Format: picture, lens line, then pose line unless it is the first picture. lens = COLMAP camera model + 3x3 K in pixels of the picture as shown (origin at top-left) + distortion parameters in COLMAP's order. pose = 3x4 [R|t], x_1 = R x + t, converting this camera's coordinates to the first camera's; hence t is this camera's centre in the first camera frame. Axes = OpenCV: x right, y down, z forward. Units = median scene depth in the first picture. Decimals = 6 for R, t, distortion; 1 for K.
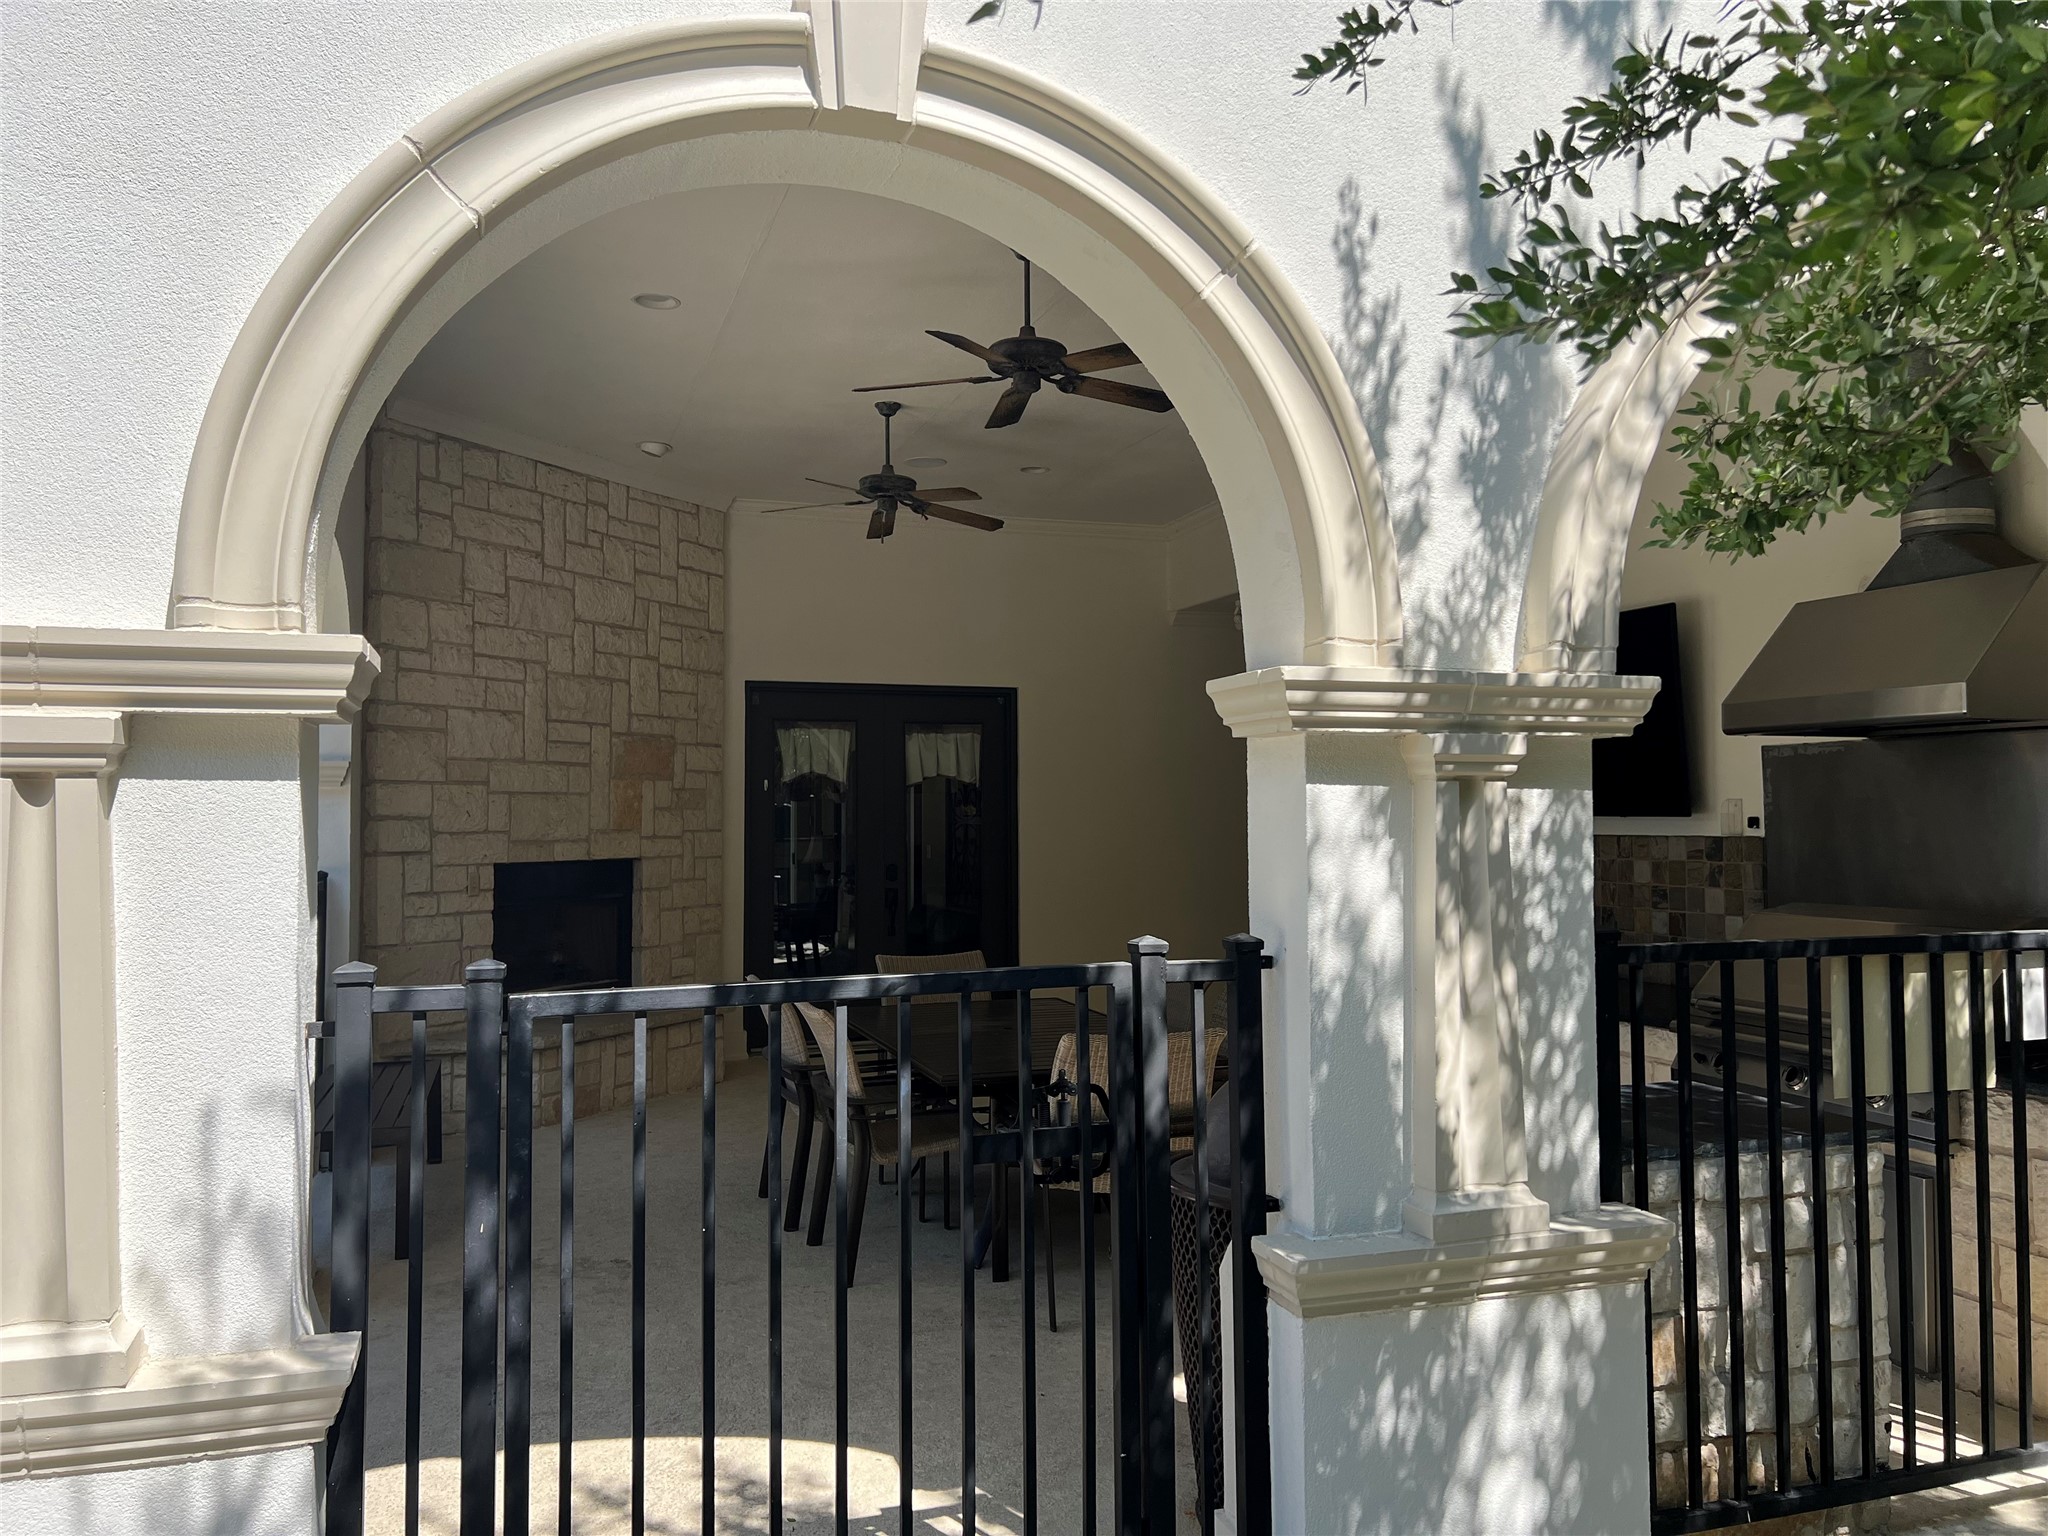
lens RADIAL K [[1534.0, 0, 1023.0], [0, 1534.0, 767.1], [0, 0, 1]] dist [0.058400, -0.066317]
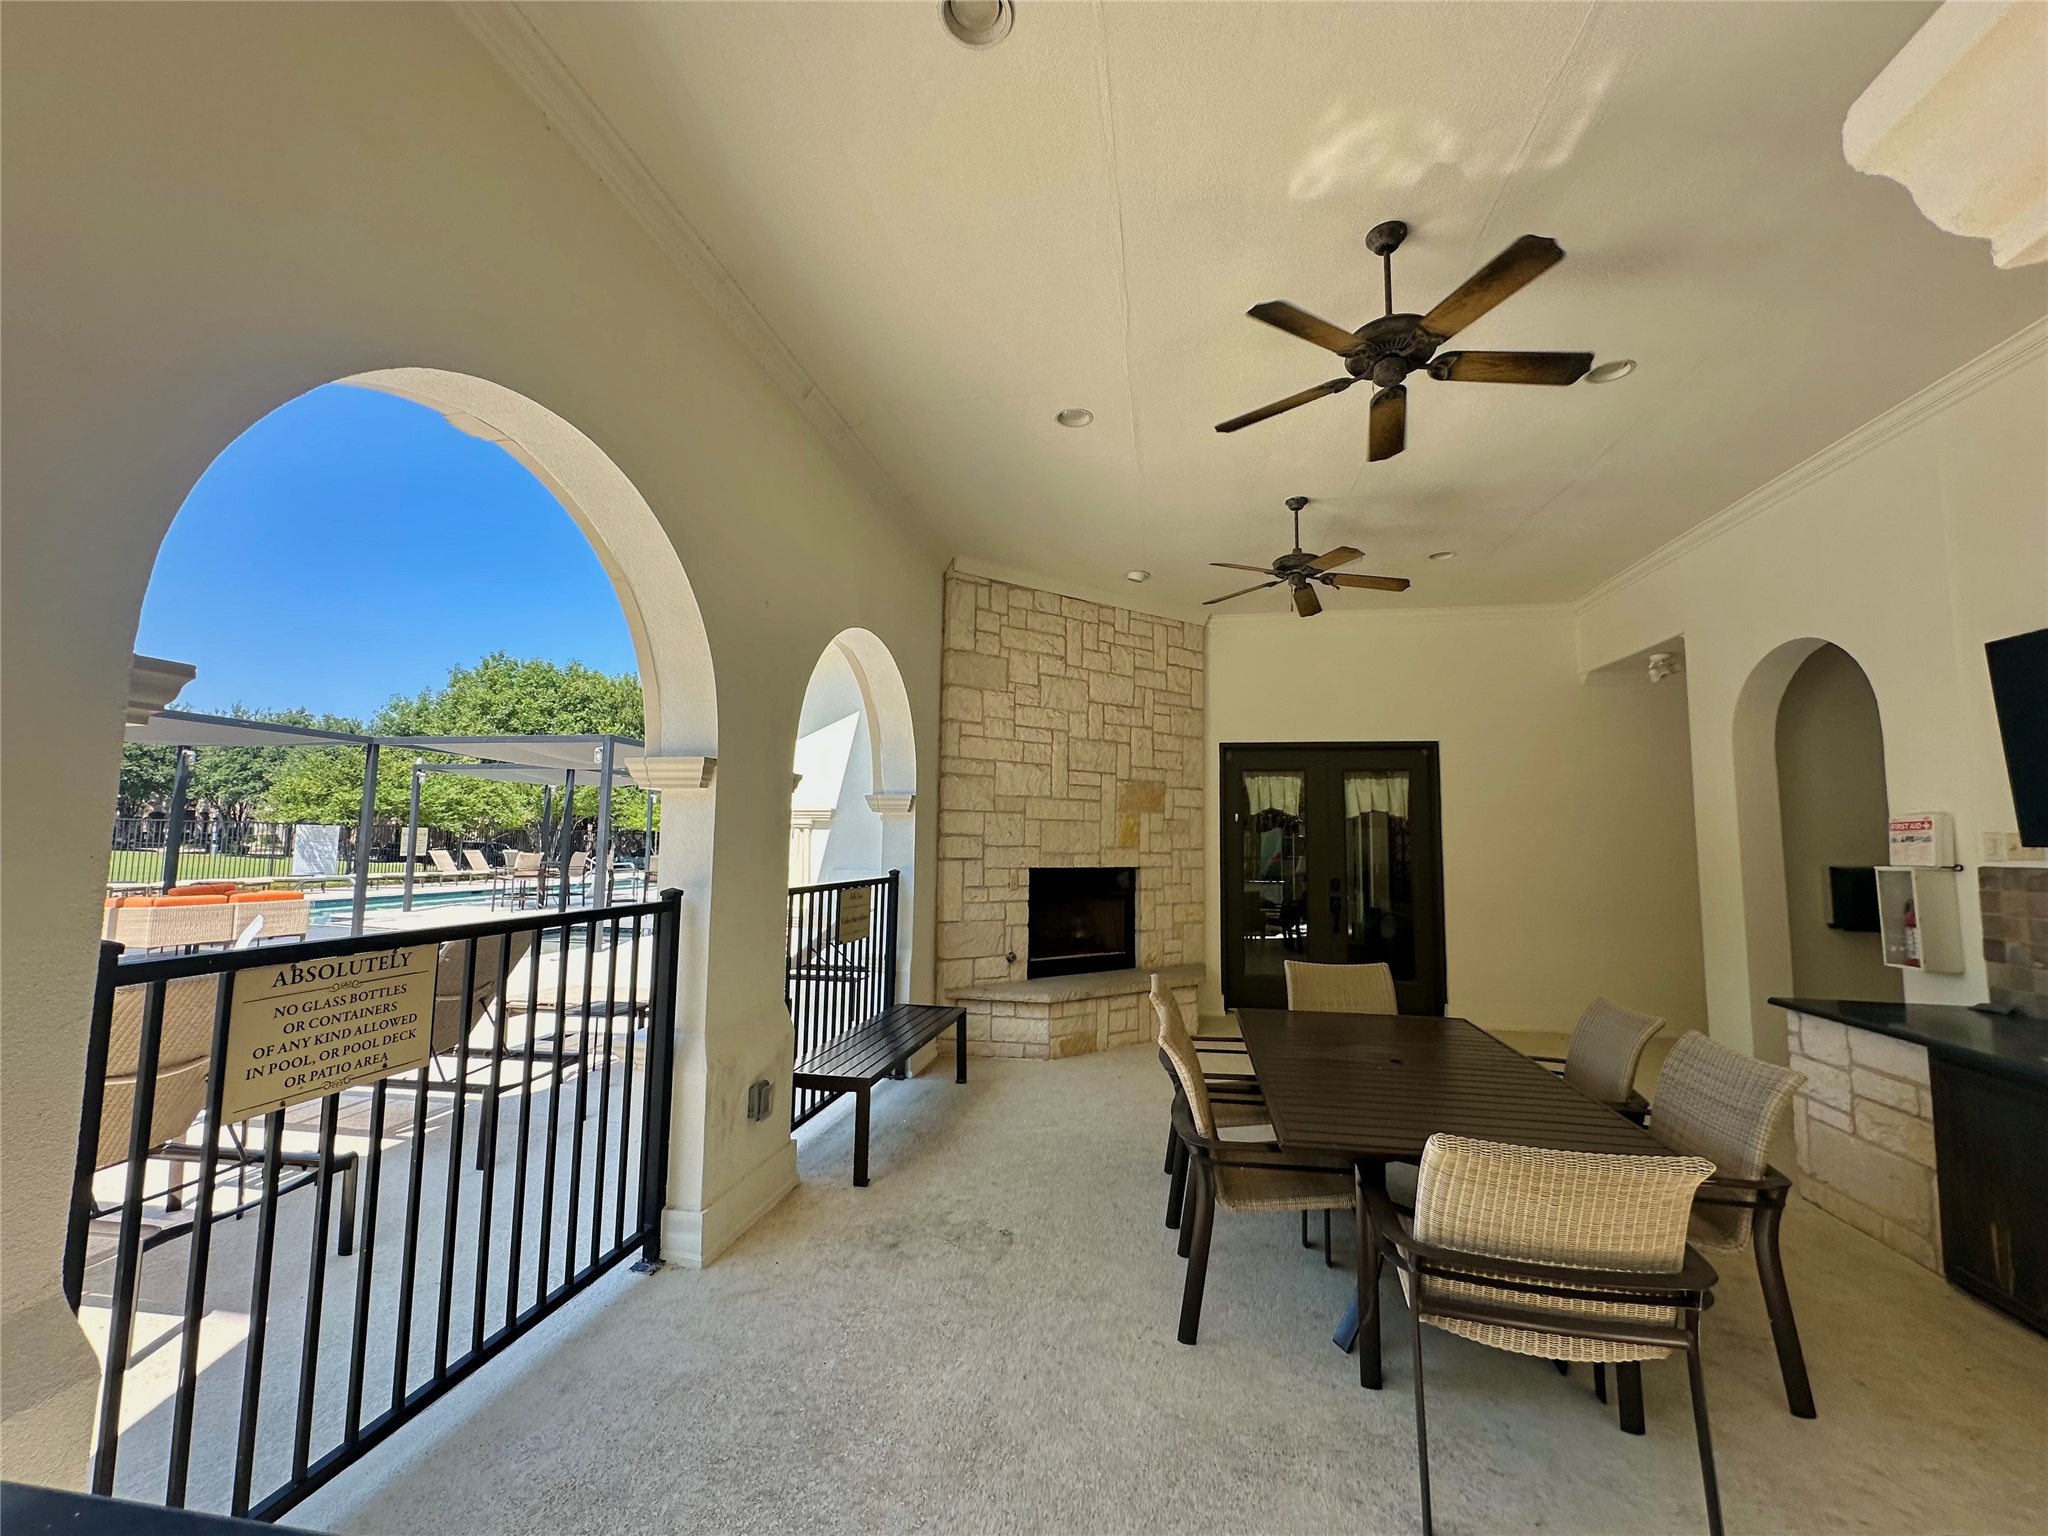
lens RADIAL K [[819.5, 0, 1018.2], [0, 819.5, 767.4], [0, 0, 1]] dist [-0.003144, 0.000491]
pose [[0.872975, -0.026218, -0.487059, 0.025768], [-0.002653, 0.998284, -0.058492, 0.011856], [0.487757, 0.052355, 0.871408, 0.290061]]
